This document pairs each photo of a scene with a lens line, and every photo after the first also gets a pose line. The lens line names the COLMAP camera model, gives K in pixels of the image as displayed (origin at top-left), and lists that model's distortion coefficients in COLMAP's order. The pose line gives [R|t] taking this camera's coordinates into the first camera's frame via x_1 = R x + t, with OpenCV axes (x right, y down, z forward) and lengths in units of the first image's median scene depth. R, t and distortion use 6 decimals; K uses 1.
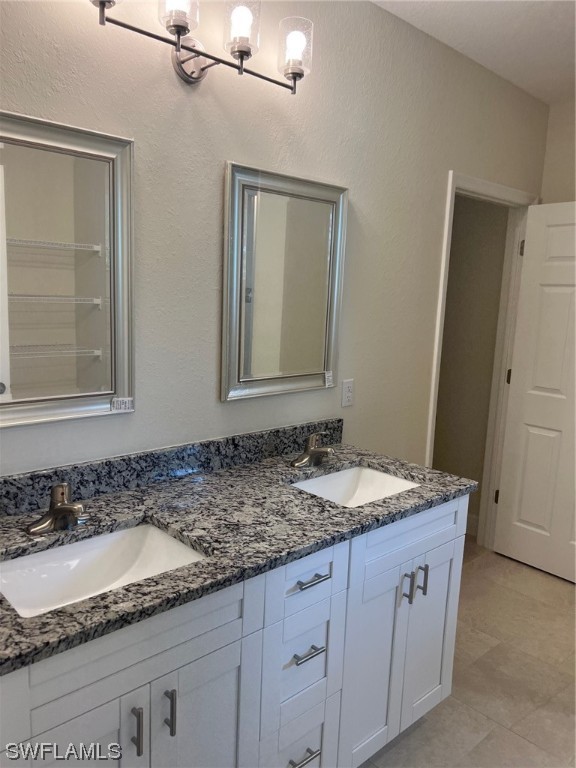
lens RADIAL K [[585.6, 0, 286.2], [0, 585.6, 384.8], [0, 0, 1]] dist [0.056768, -0.048197]
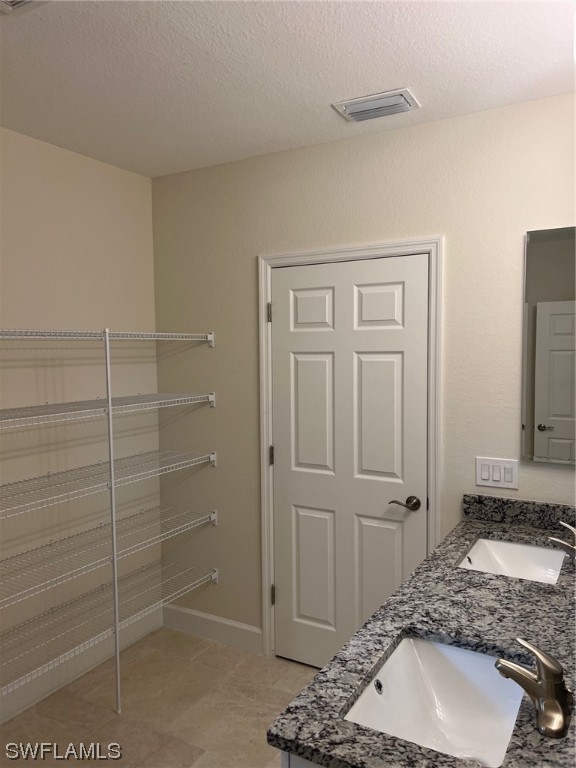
lens RADIAL K [[585.6, 0, 289.7], [0, 585.6, 385.7], [0, 0, 1]] dist [0.056768, -0.048197]
pose [[-0.955889, -0.007088, -0.293643, 0.600023], [-0.070284, 0.976187, 0.205231, -0.357970], [0.285196, 0.216816, -0.933624, 1.853771]]
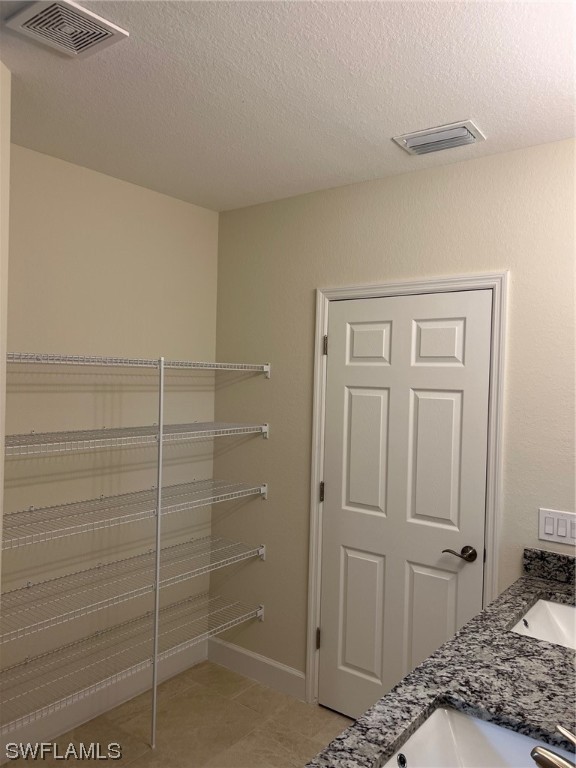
lens RADIAL K [[585.6, 0, 289.6], [0, 585.6, 384.6], [0, 0, 1]] dist [0.056768, -0.048197]
pose [[-0.983993, -0.059379, -0.168023, 0.526295], [-0.087083, 0.982832, 0.162656, -0.366173], [0.155480, 0.174685, -0.972271, 1.832899]]
